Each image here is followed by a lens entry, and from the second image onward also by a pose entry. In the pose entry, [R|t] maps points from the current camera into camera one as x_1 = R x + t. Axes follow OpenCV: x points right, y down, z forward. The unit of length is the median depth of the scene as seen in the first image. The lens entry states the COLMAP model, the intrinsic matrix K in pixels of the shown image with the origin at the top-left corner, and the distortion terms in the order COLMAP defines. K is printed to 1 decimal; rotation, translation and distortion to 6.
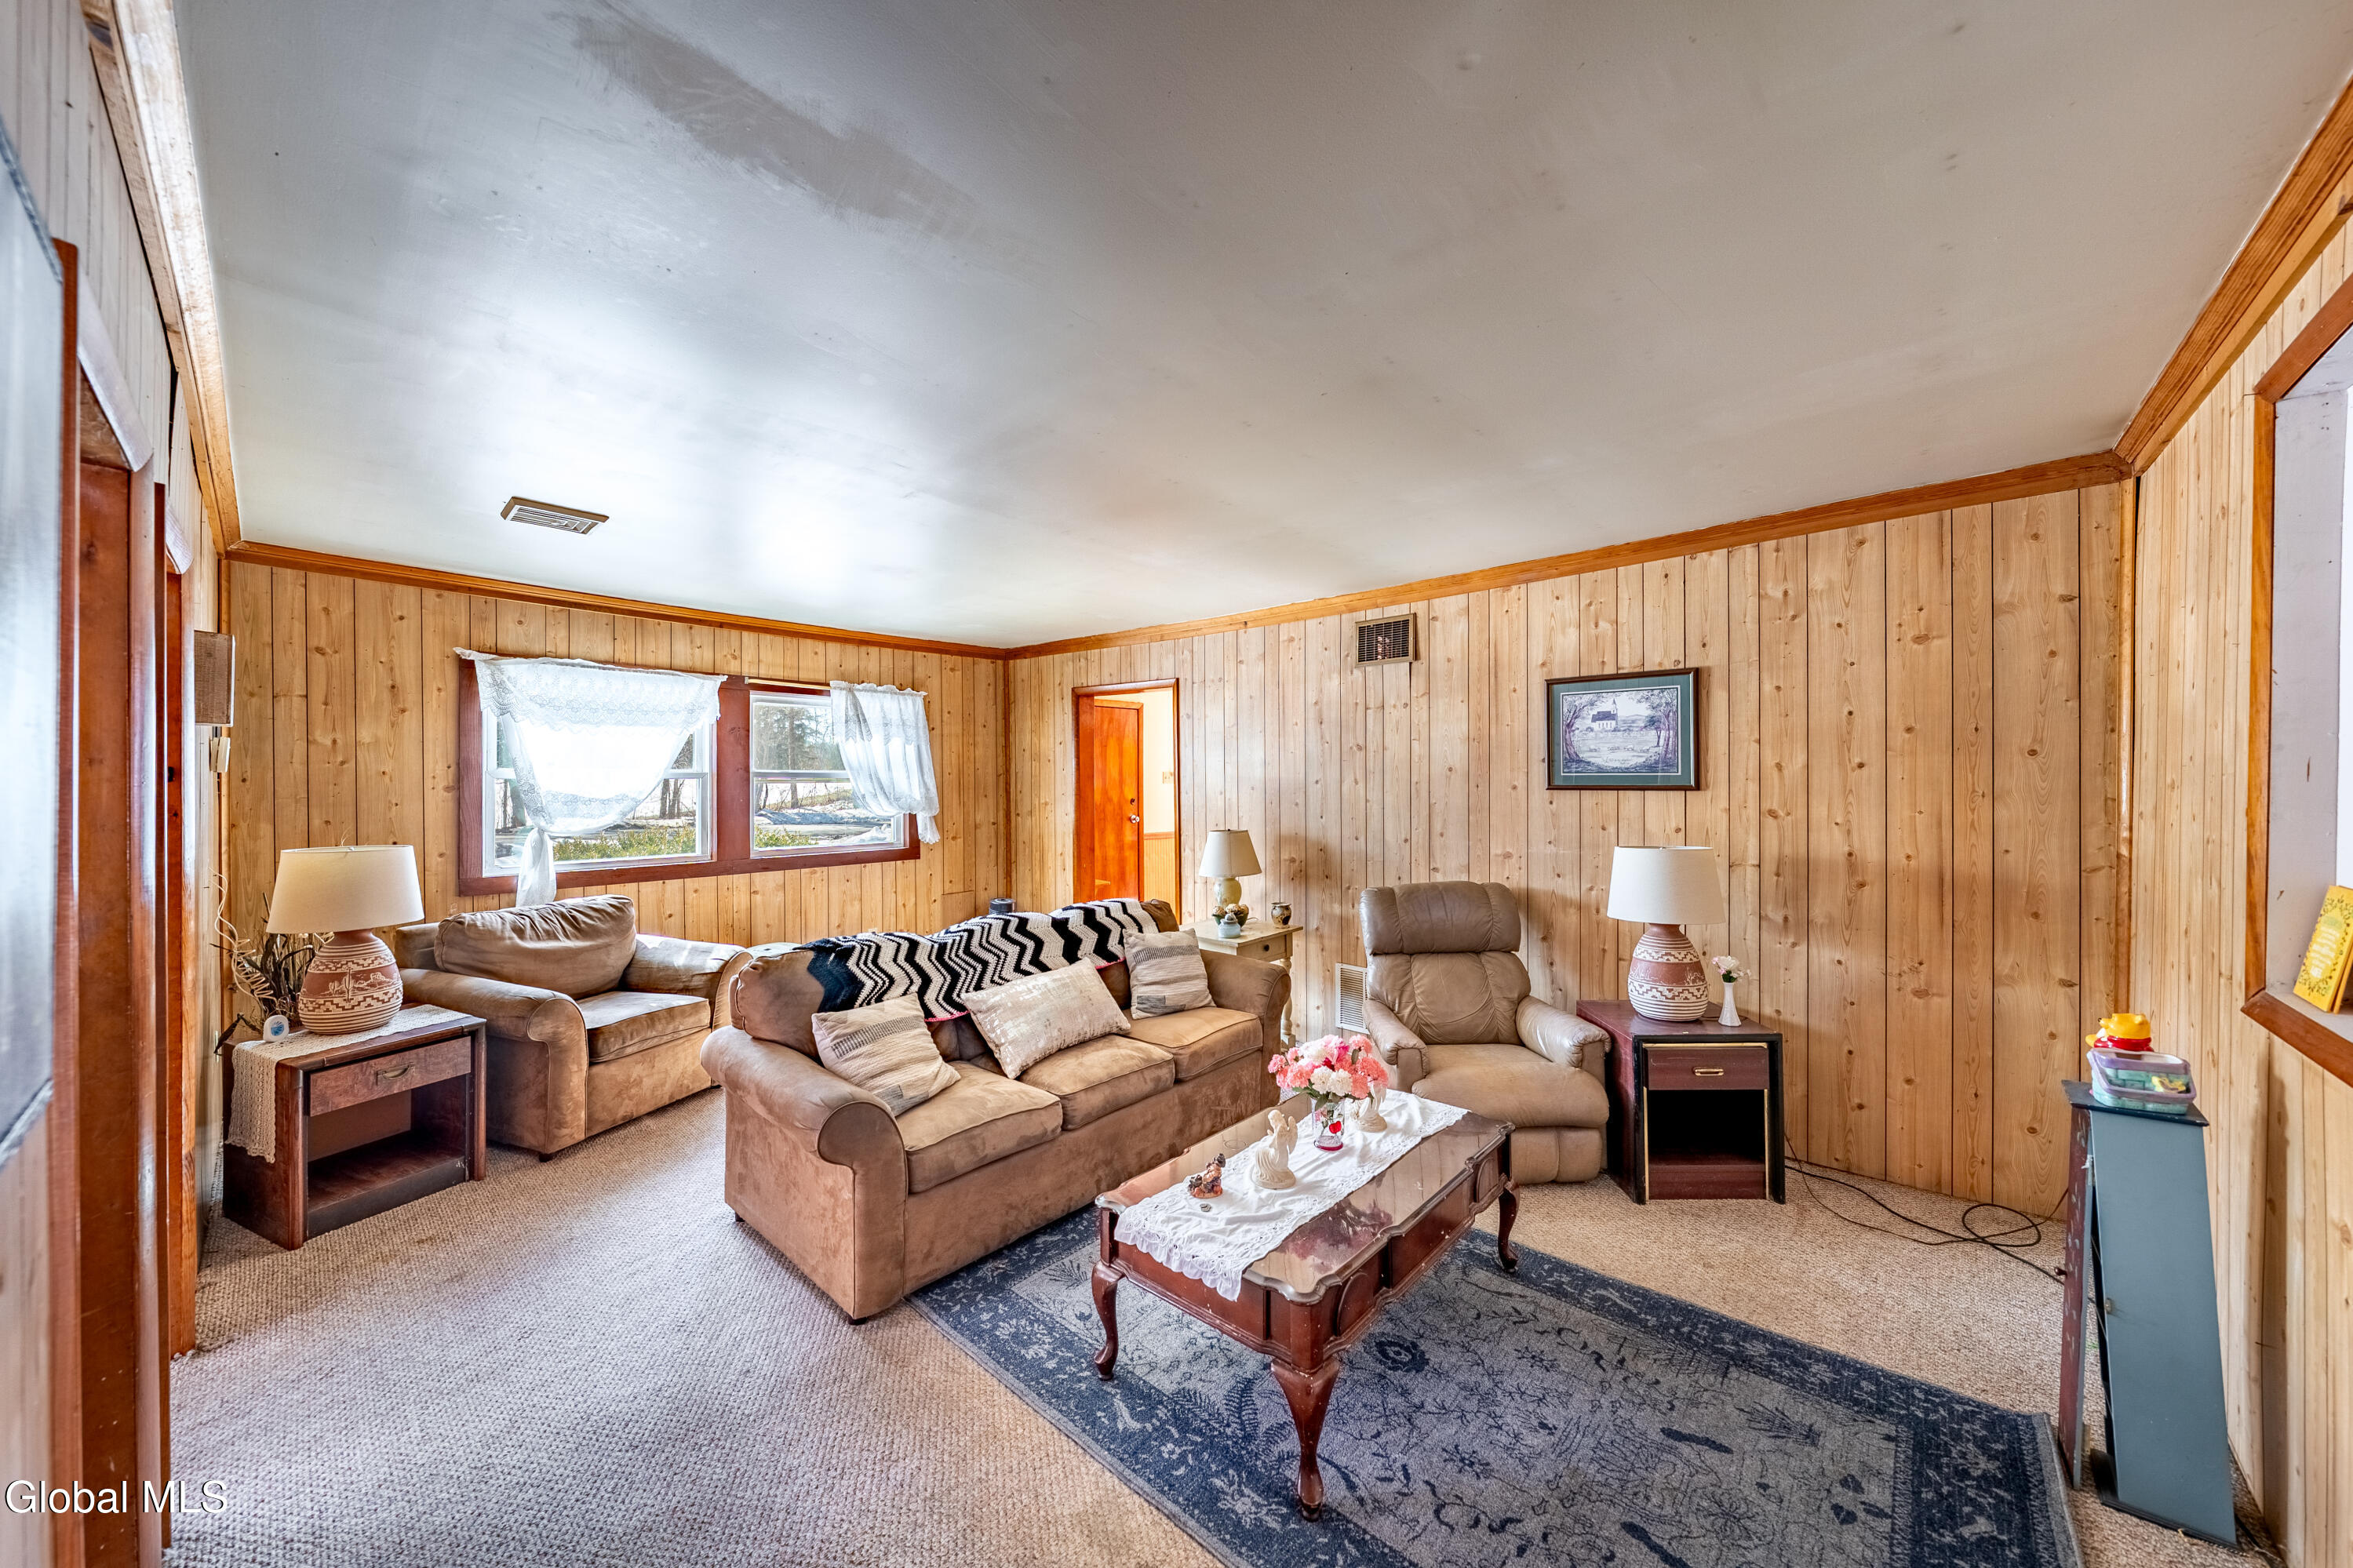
lens RADIAL K [[812.5, 0, 1177.2], [0, 812.5, 781.3], [0, 0, 1]] dist [0.001293, -0.000285]
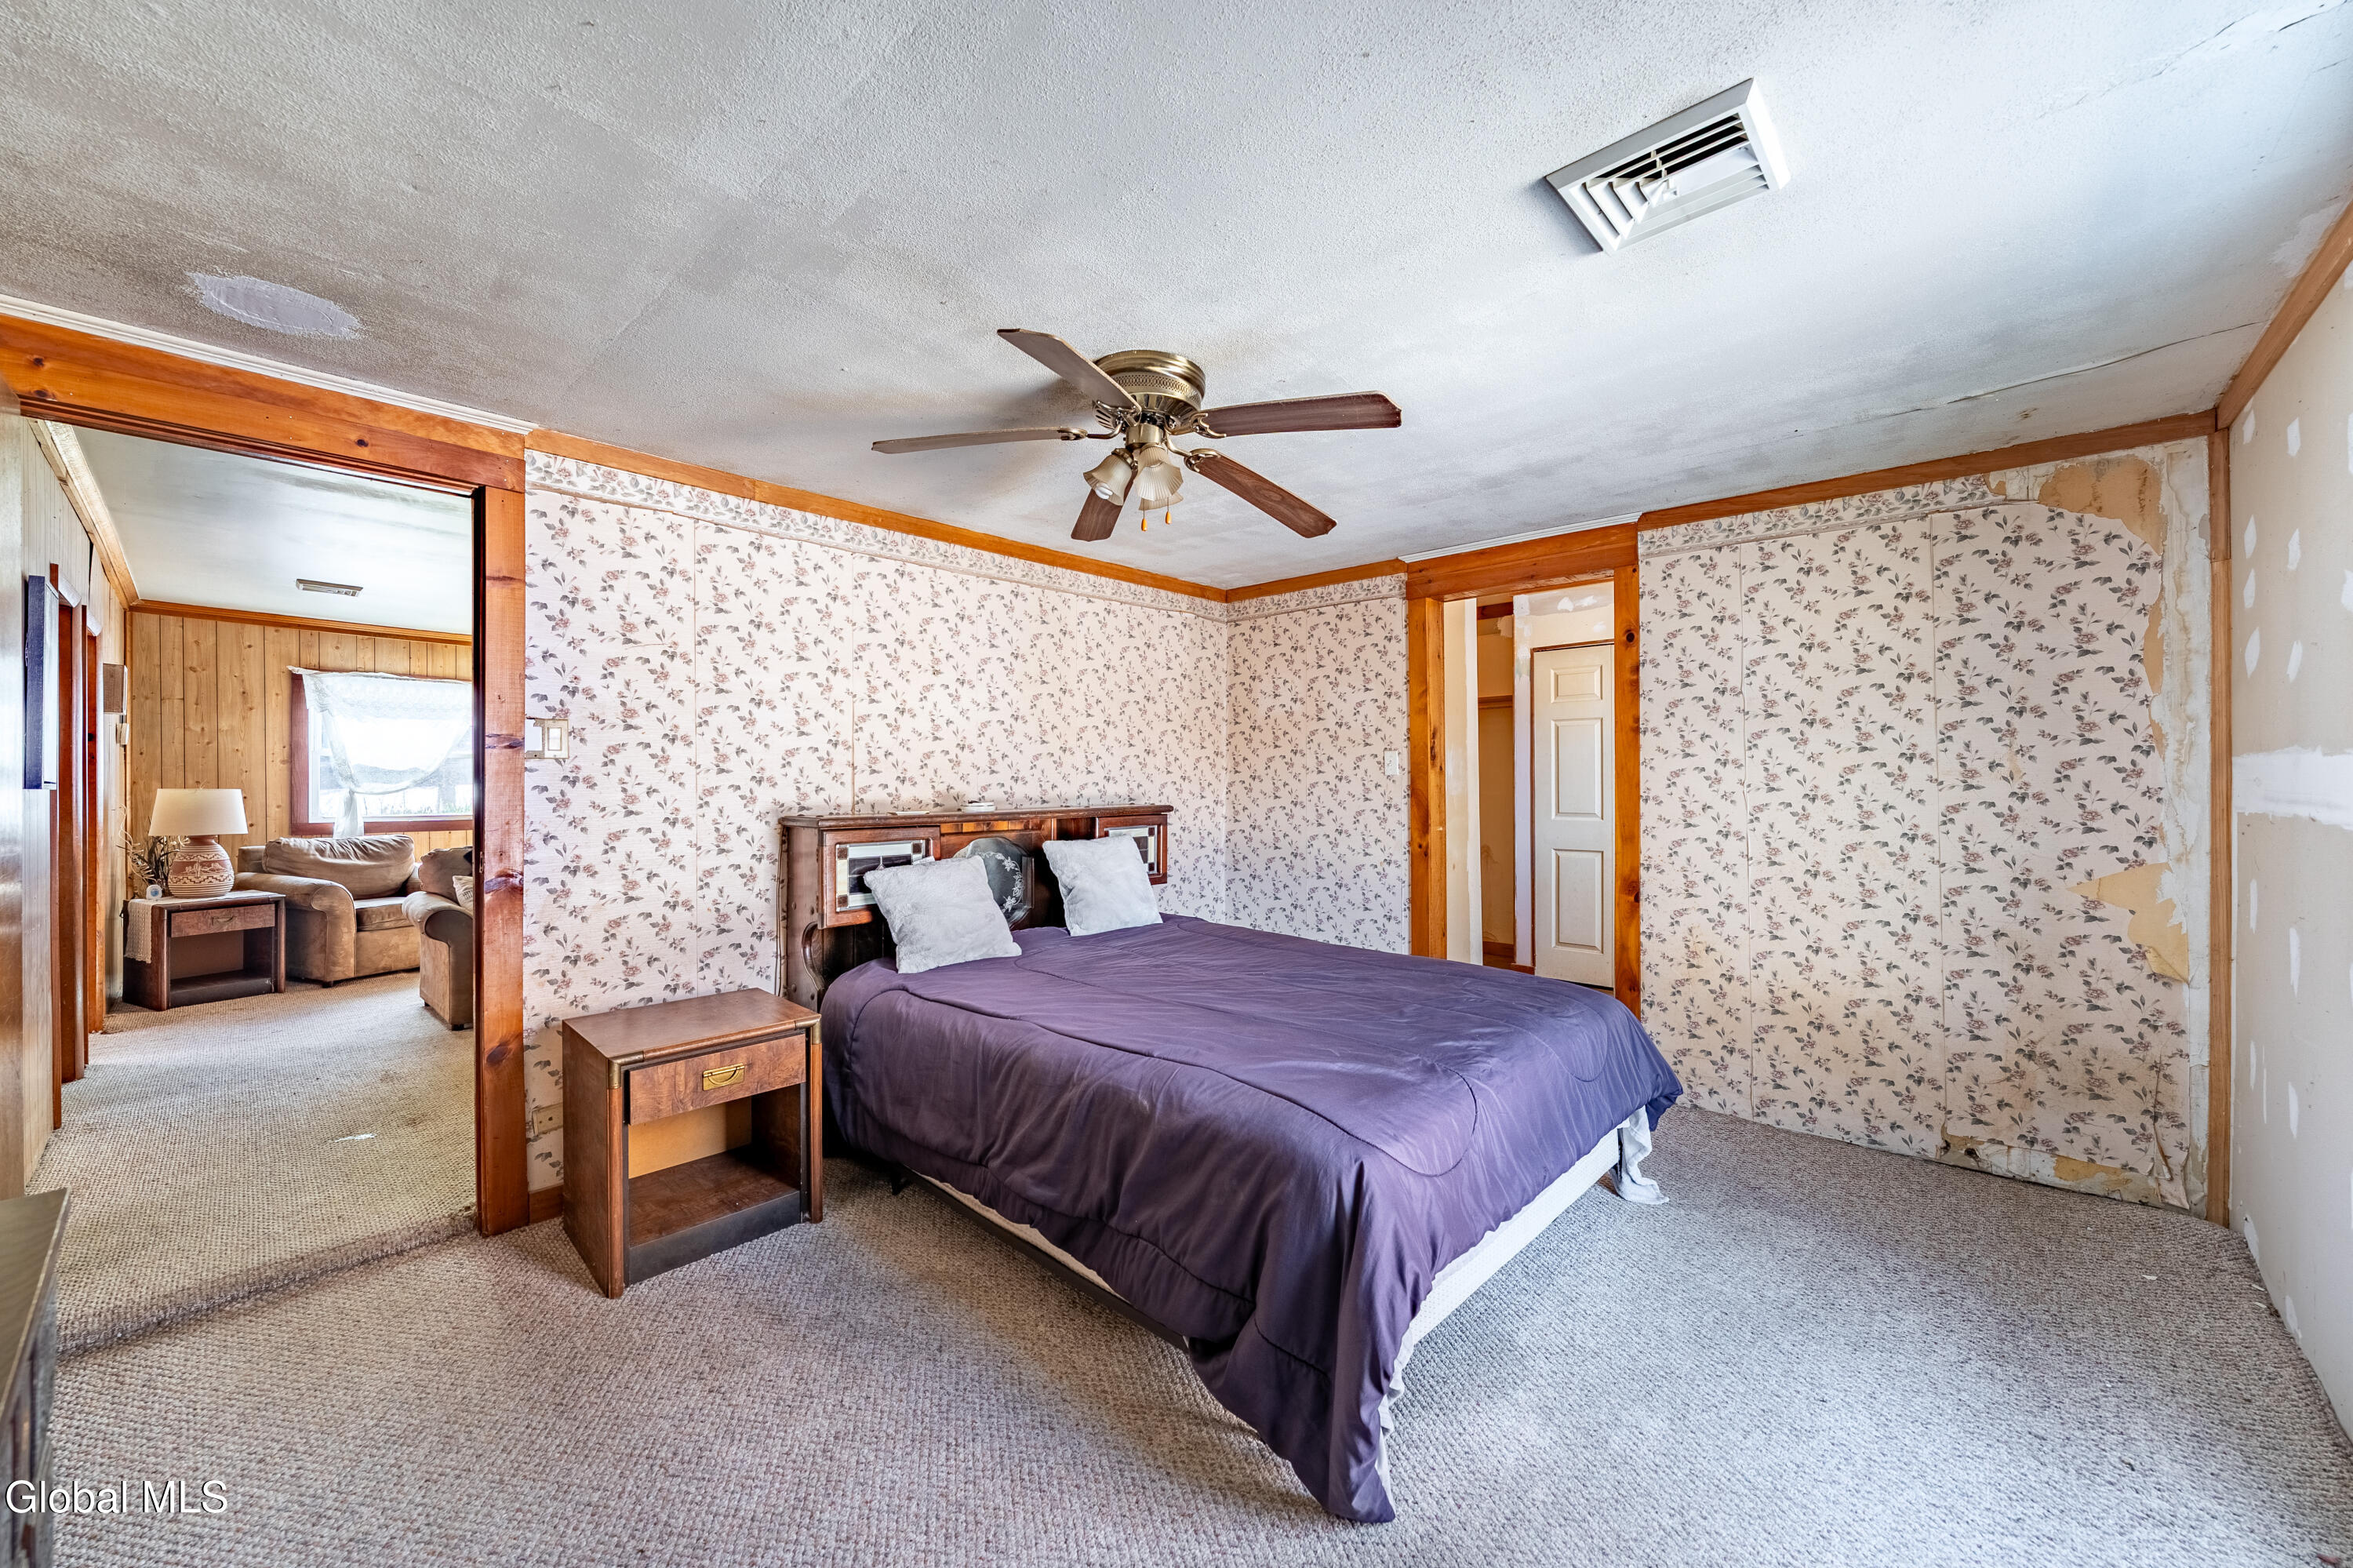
lens RADIAL K [[875.5, 0, 1194.2], [0, 875.5, 787.1], [0, 0, 1]] dist [-0.000996, 0.000189]
pose [[0.999989, -0.003776, 0.002654, 0.870486], [0.003784, 0.999987, -0.003370, 0.077503], [-0.002641, 0.003380, 0.999991, -0.684419]]
